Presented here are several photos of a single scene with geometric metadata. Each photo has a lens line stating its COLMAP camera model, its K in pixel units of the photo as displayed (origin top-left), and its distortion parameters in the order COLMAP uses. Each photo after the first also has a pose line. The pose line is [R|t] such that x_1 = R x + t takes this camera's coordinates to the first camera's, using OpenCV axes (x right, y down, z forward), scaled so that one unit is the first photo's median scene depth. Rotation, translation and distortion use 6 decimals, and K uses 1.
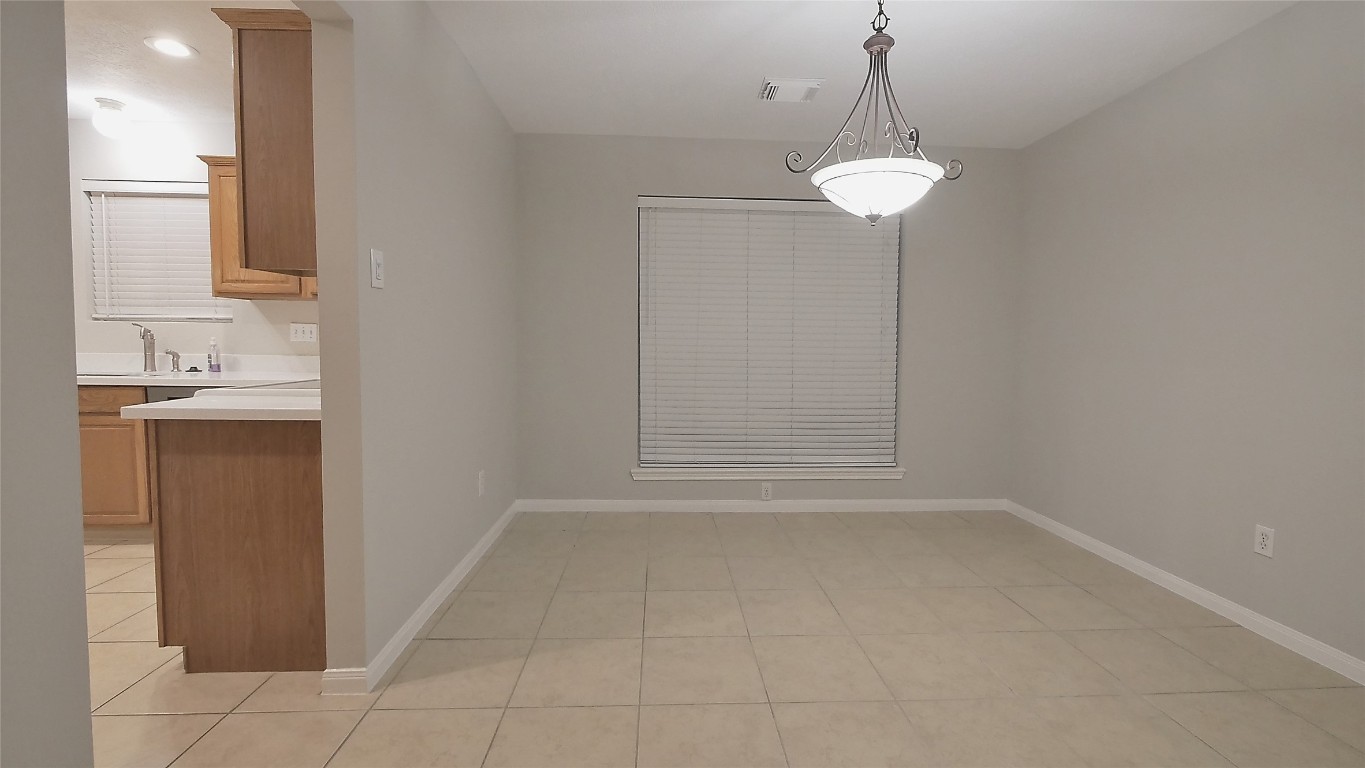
lens RADIAL K [[563.4, 0, 681.4], [0, 563.4, 370.1], [0, 0, 1]] dist [-0.003240, 0.000551]
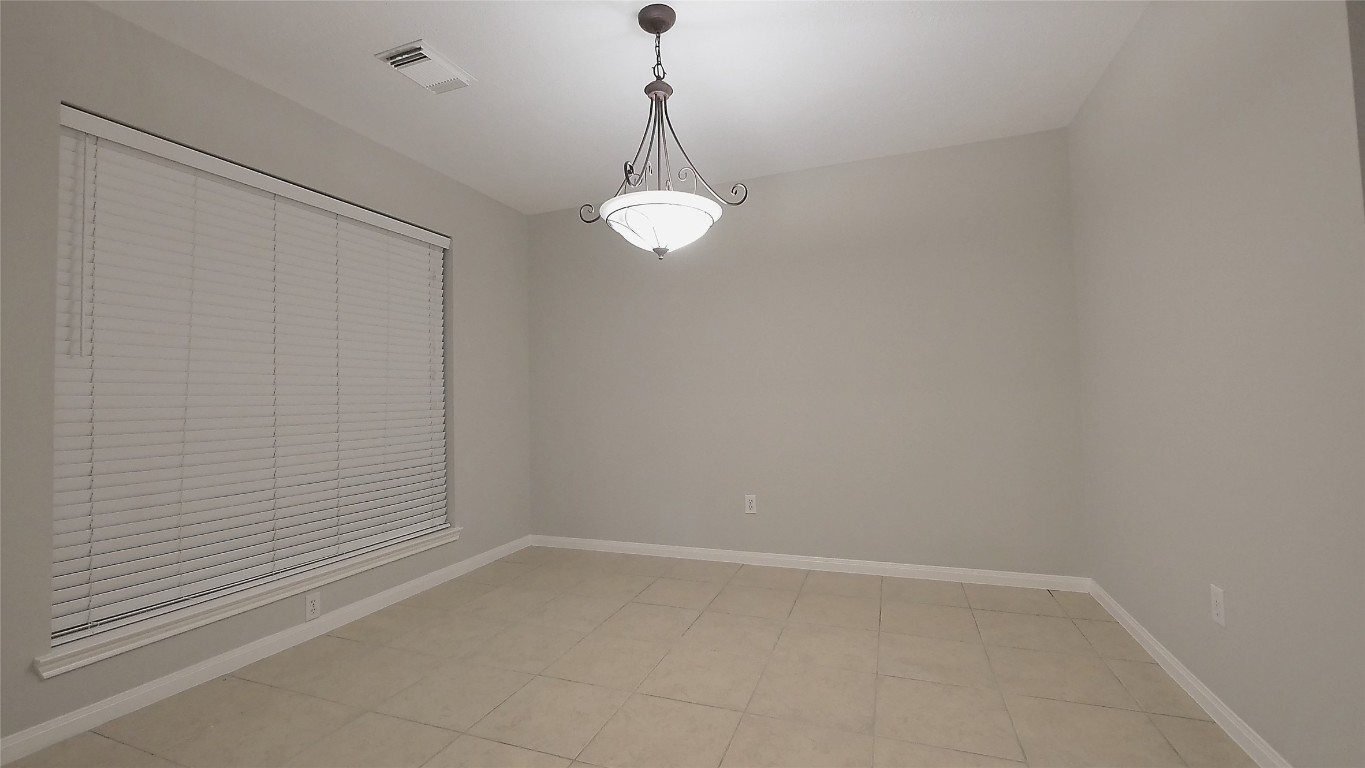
lens RADIAL K [[563.4, 0, 688.5], [0, 563.4, 373.2], [0, 0, 1]] dist [-0.003240, 0.000551]
pose [[0.406346, 0.019394, 0.913513, -0.290940], [0.073187, 0.995872, -0.053697, 0.004515], [-0.910783, 0.088677, 0.403249, 0.286674]]
